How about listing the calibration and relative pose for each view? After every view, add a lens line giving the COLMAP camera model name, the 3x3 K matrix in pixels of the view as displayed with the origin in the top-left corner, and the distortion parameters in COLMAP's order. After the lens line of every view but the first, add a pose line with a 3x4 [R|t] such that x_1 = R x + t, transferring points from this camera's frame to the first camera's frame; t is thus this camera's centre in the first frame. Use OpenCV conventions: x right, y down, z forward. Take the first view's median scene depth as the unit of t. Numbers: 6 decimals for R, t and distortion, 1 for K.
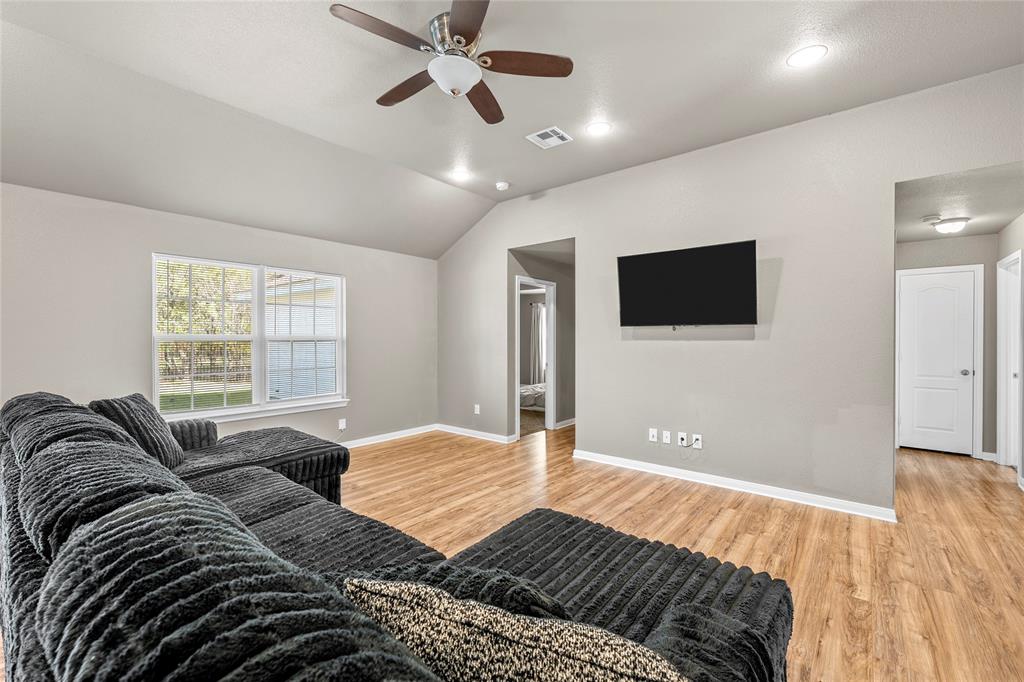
lens RADIAL K [[444.2, 0, 517.3], [0, 444.2, 339.8], [0, 0, 1]] dist [-0.001472, -0.000151]
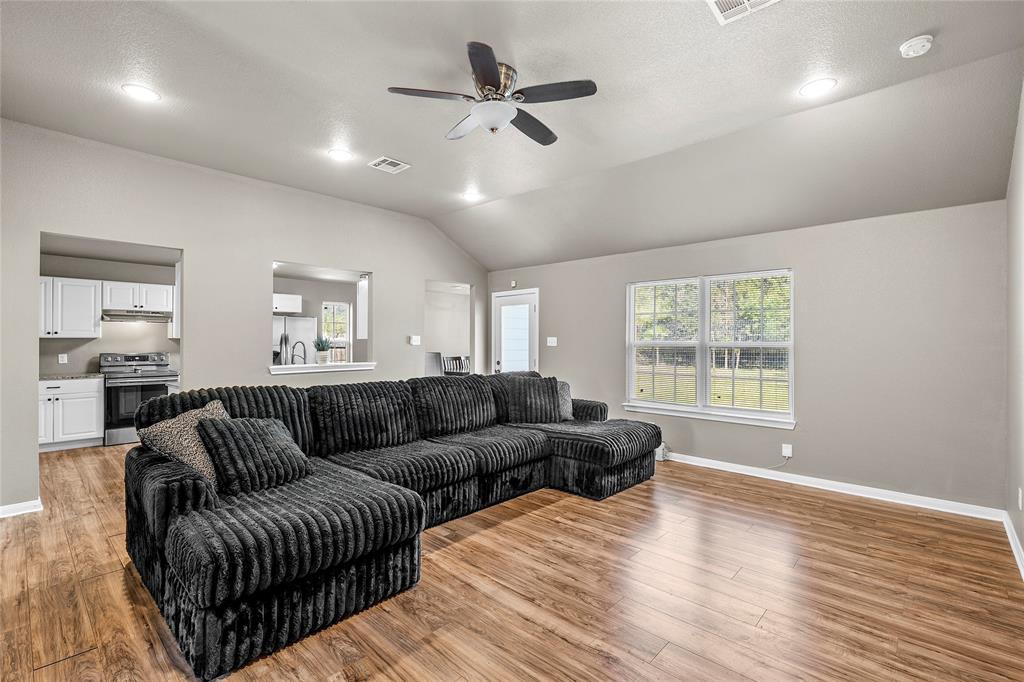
lens RADIAL K [[461.8, 0, 514.8], [0, 461.8, 339.9], [0, 0, 1]] dist [0.001622, 0.000341]
pose [[-0.056675, -0.005390, -0.998378, 0.588001], [-0.013044, 0.999904, -0.004658, -0.005909], [0.998308, 0.012758, -0.056739, 0.650208]]
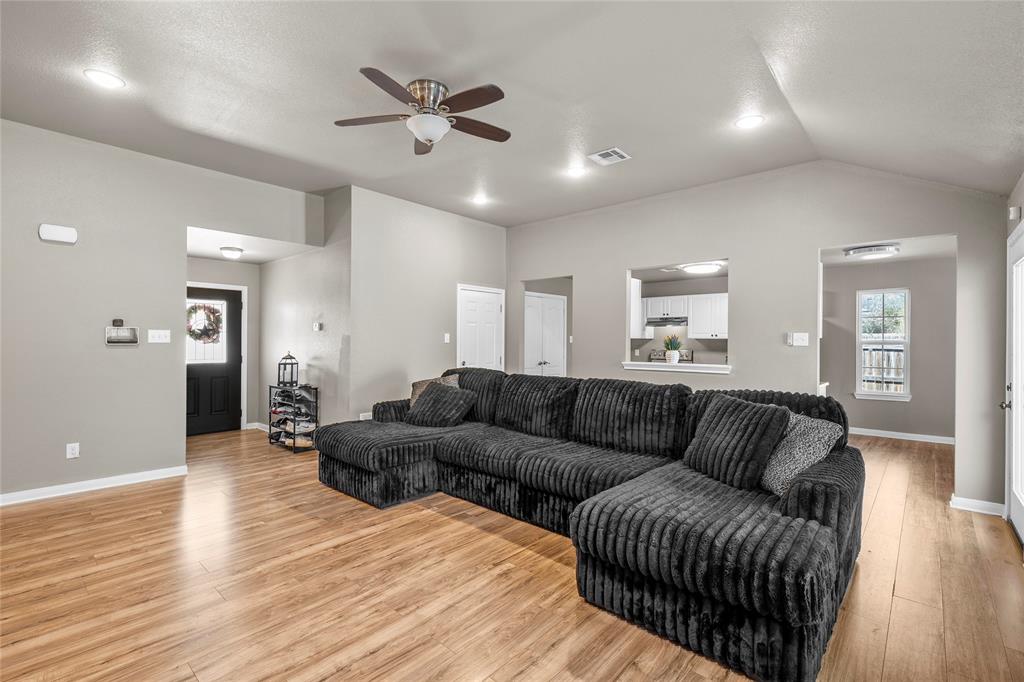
lens RADIAL K [[461.8, 0, 514.8], [0, 461.8, 339.9], [0, 0, 1]] dist [0.001622, 0.000341]
pose [[-0.998985, -0.007535, 0.044418, -0.254651], [-0.007118, 0.999929, 0.009552, -0.010726], [-0.044487, 0.009226, -0.998967, 1.304985]]
